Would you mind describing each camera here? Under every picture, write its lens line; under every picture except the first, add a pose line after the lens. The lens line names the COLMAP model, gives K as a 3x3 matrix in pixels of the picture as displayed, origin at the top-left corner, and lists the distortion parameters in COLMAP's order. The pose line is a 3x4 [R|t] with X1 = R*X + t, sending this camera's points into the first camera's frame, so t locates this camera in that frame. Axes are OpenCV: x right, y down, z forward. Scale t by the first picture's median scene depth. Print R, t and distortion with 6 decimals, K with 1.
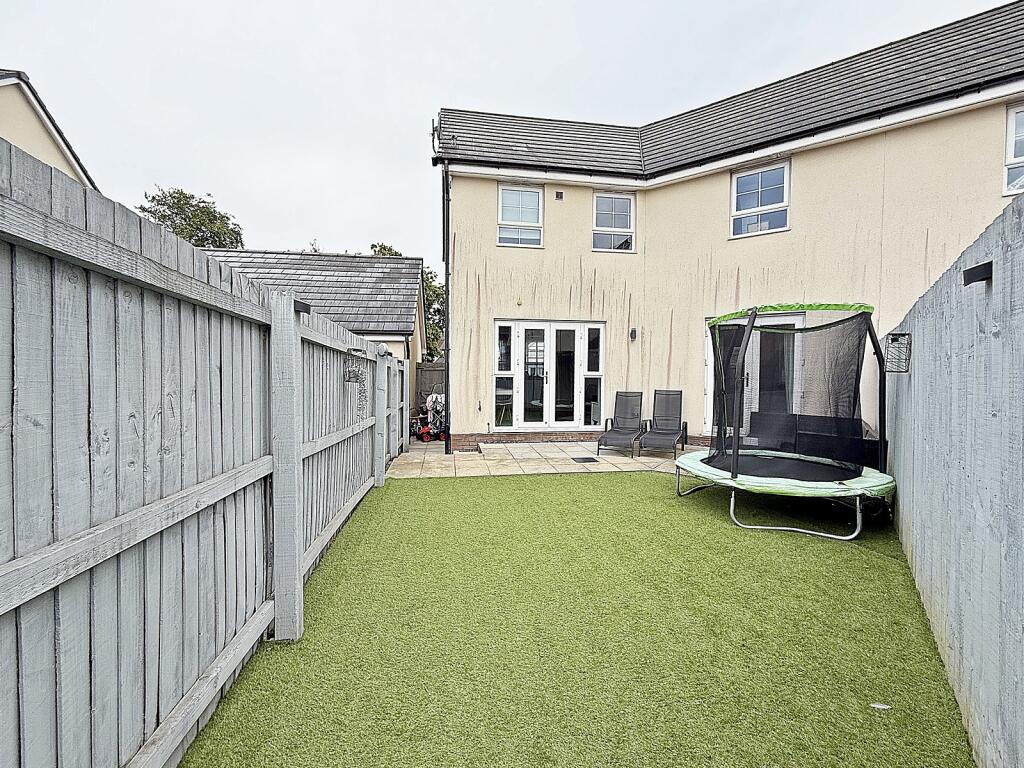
lens RADIAL K [[424.8, 0, 512.0], [0, 424.8, 384.0], [0, 0, 1]] dist [0.002549, 0.001091]
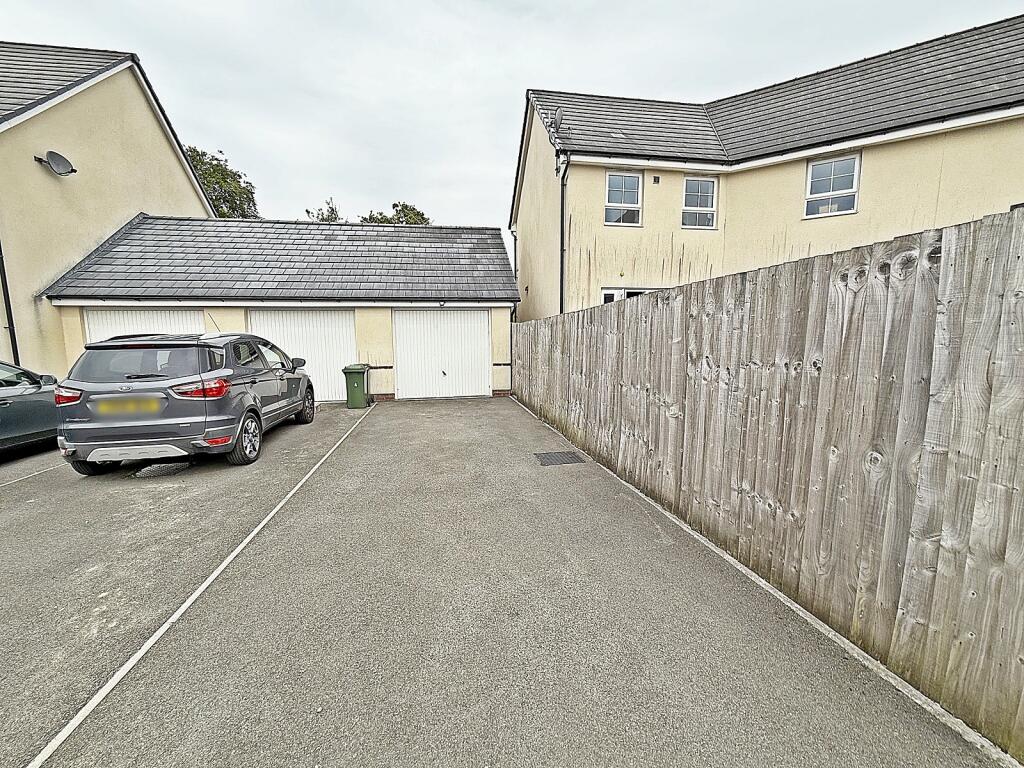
lens RADIAL K [[424.8, 0, 512.0], [0, 424.8, 384.0], [0, 0, 1]] dist [0.002549, 0.001091]
pose [[0.999703, -0.016081, 0.018298, -0.311419], [0.014147, 0.994753, 0.101325, -0.007901], [-0.019831, -0.101036, 0.994685, -0.210951]]
